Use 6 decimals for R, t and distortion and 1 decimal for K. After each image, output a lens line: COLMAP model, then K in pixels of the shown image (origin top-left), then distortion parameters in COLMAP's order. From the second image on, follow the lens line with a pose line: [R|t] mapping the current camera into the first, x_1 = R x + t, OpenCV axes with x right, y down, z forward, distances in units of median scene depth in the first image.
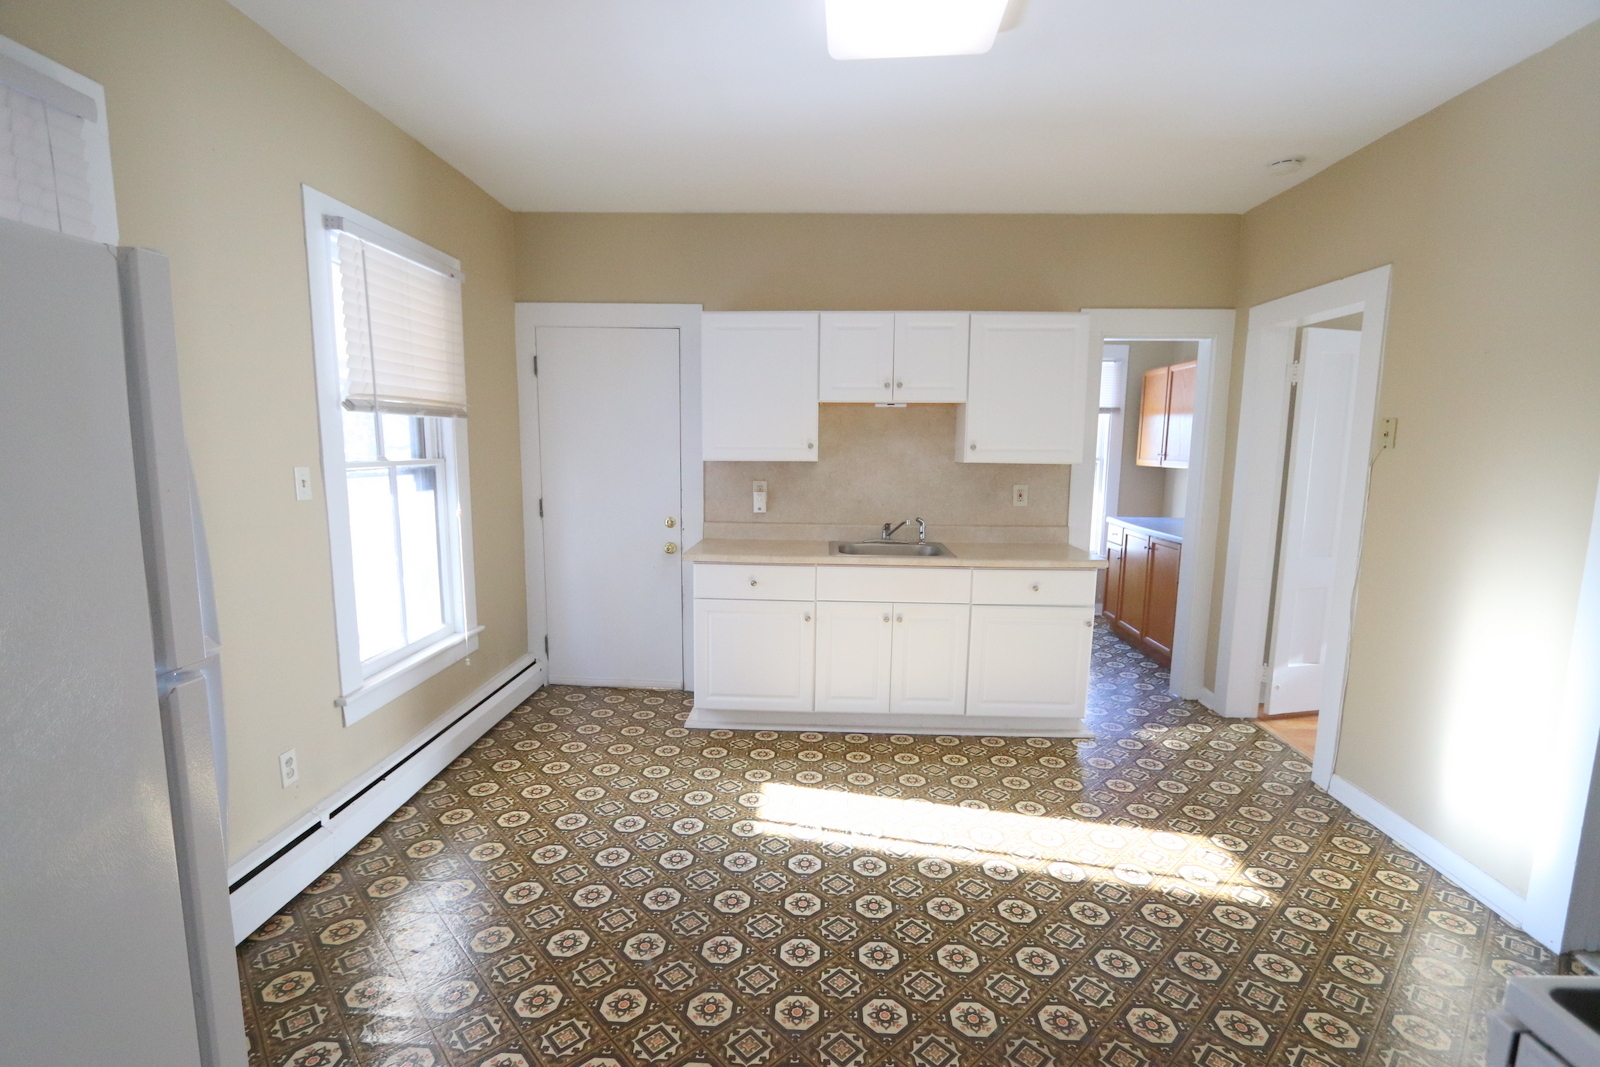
lens RADIAL K [[729.7, 0, 800.0], [0, 729.7, 533.5], [0, 0, 1]] dist [-0.000469, 0.000063]
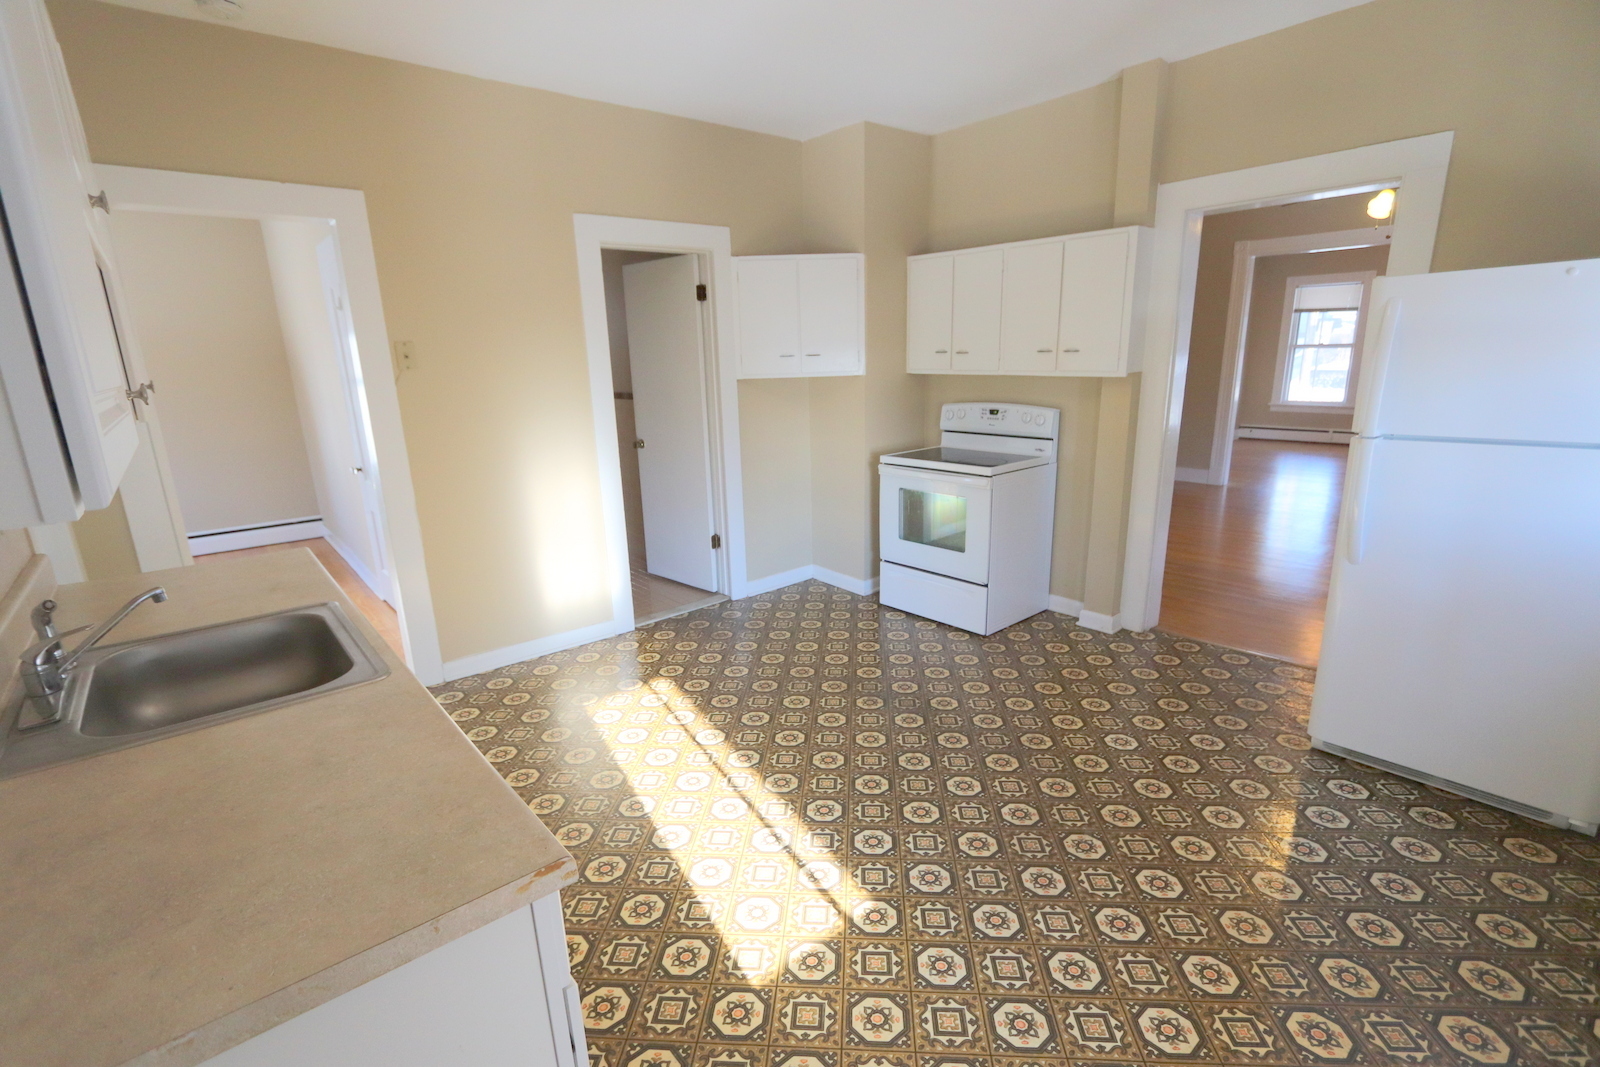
lens RADIAL K [[729.7, 0, 800.0], [0, 729.7, 533.5], [0, 0, 1]] dist [-0.000469, 0.000063]
pose [[-0.669717, -0.167890, 0.723389, -0.541853], [0.103579, 0.943469, 0.314862, -0.203390], [-0.735358, 0.285796, -0.614467, 1.582599]]
